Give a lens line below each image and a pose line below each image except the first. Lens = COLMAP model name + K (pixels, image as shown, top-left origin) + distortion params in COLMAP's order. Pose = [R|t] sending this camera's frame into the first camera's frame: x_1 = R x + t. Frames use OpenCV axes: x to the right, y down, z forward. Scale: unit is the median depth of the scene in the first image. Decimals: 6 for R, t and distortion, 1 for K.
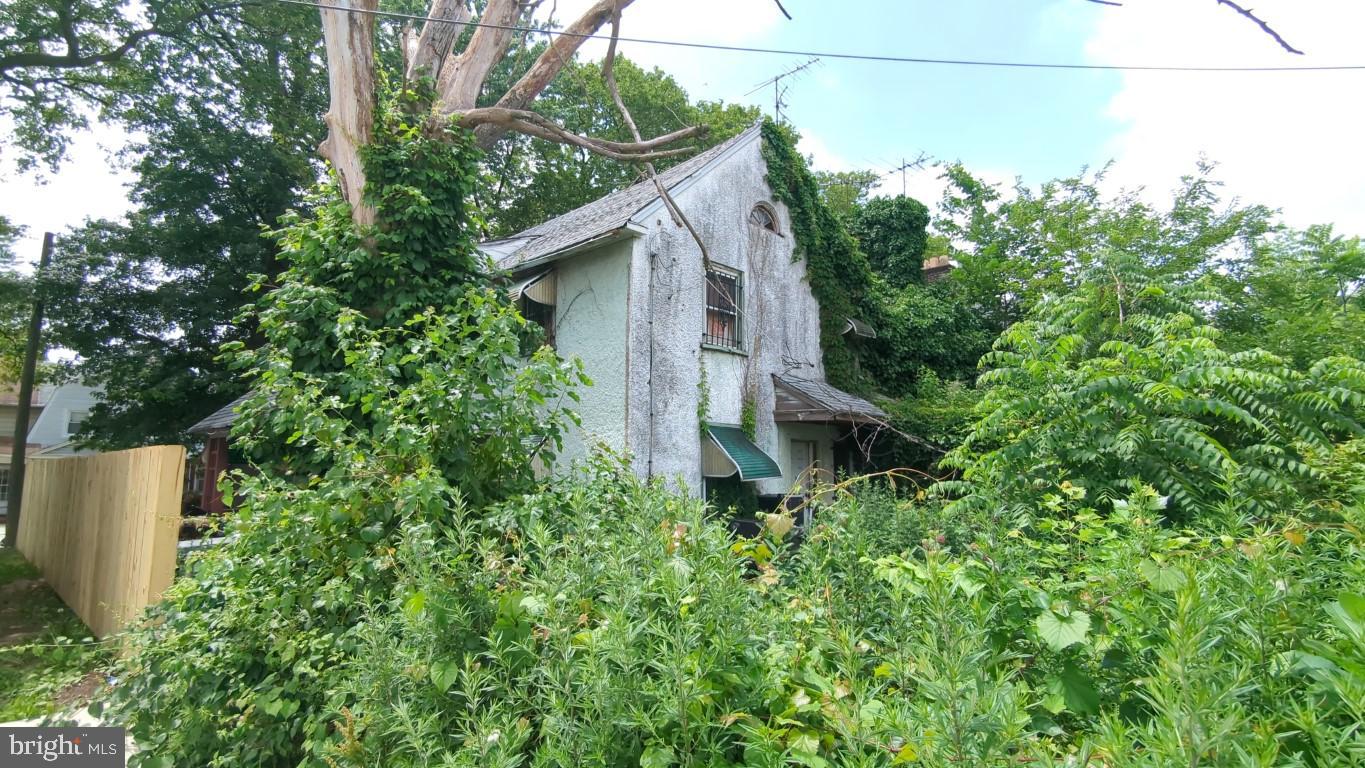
lens RADIAL K [[674.6, 0, 684.4], [0, 674.6, 387.9], [0, 0, 1]] dist [0.001371, 0.006246]
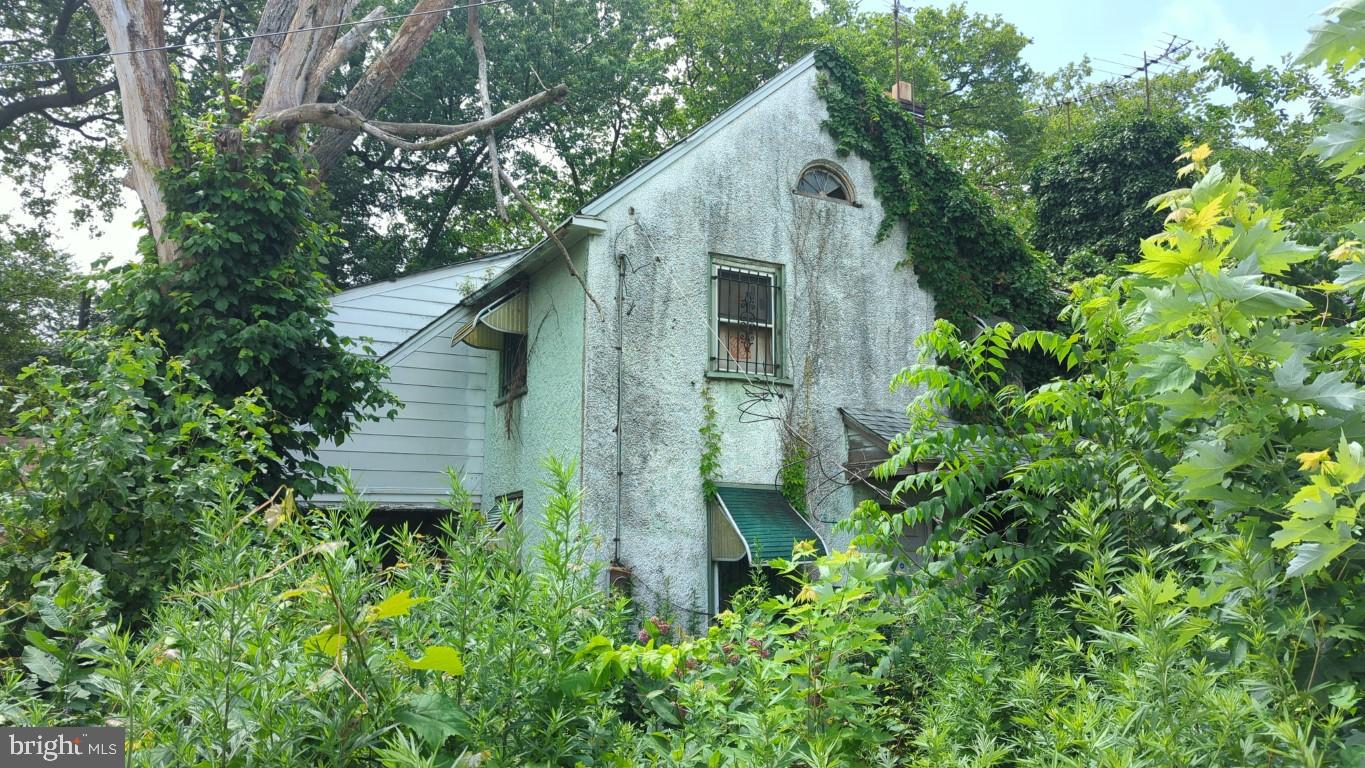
lens RADIAL K [[1007.1, 0, 682.5], [0, 1007.1, 384.0], [0, 0, 1]] dist [0.083133, -0.085176]
pose [[0.954028, -0.062855, -0.293054, 0.284654], [0.044965, 0.996713, -0.067395, 0.016235], [0.296327, 0.051120, 0.953718, -0.018210]]
